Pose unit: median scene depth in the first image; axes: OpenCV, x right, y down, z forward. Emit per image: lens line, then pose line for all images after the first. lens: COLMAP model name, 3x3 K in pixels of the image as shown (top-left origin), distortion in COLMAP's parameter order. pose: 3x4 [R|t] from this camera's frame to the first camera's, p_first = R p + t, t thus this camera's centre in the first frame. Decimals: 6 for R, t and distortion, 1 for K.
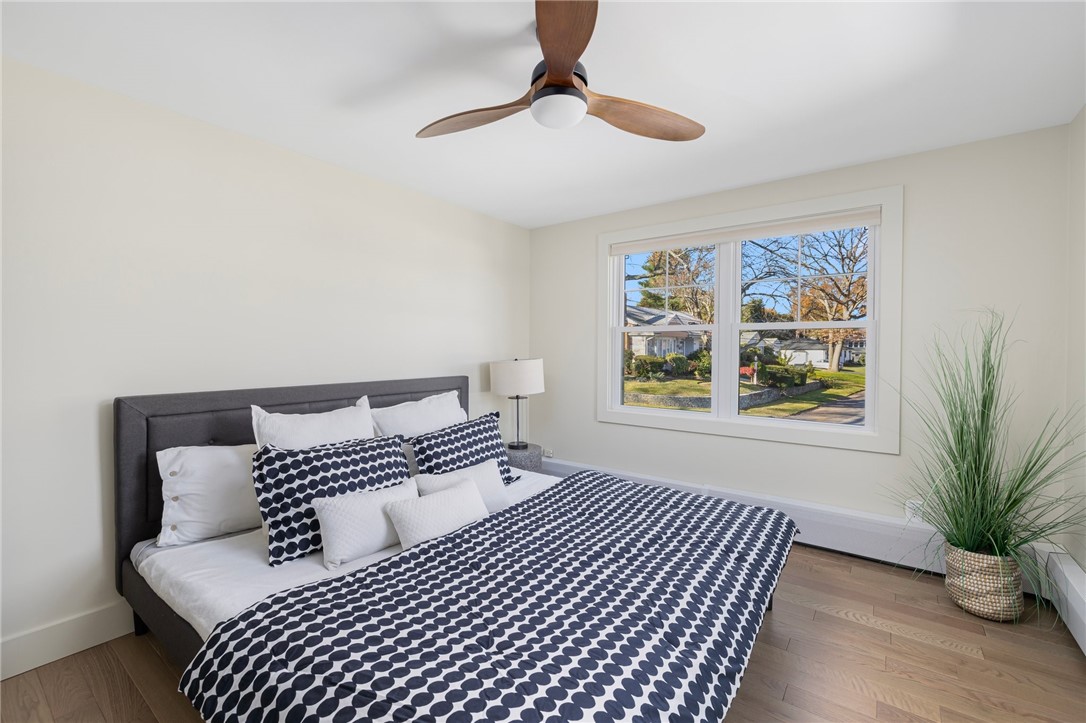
lens RADIAL K [[465.9, 0, 538.2], [0, 465.9, 361.1], [0, 0, 1]] dist [0.004233, 0.000603]
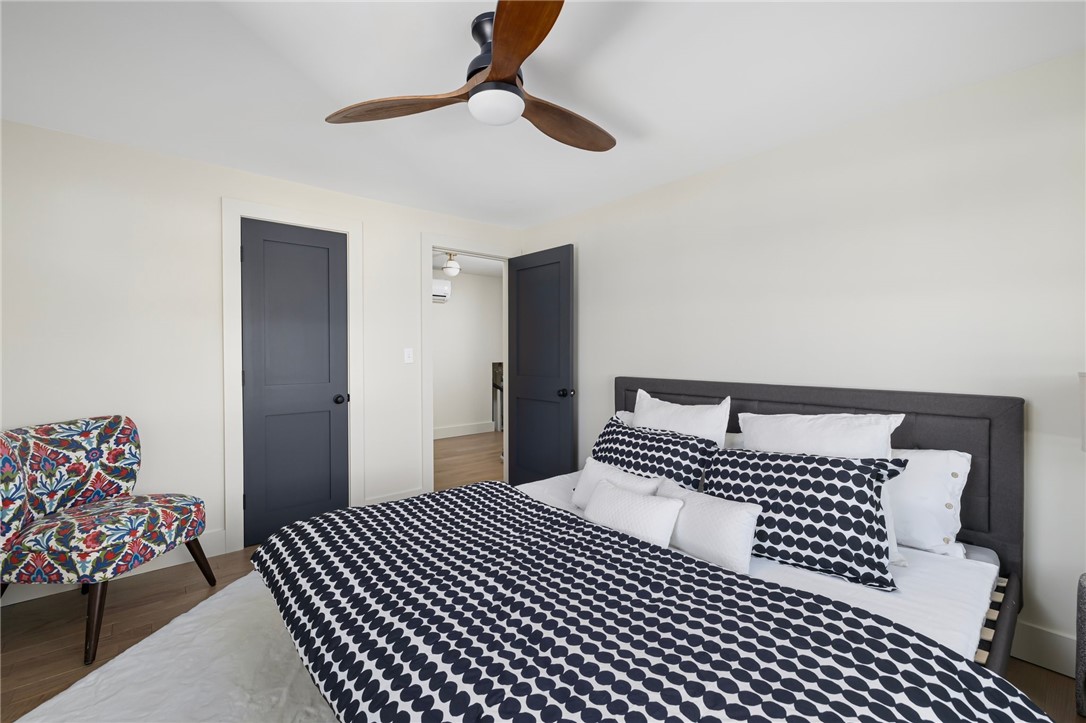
lens RADIAL K [[465.9, 0, 541.3], [0, 465.9, 358.2], [0, 0, 1]] dist [0.004233, 0.000603]
pose [[-0.215485, 0.011542, -0.976439, 0.942354], [-0.025115, 0.999534, 0.017358, -0.015708], [0.976184, 0.028263, -0.215095, 1.222212]]
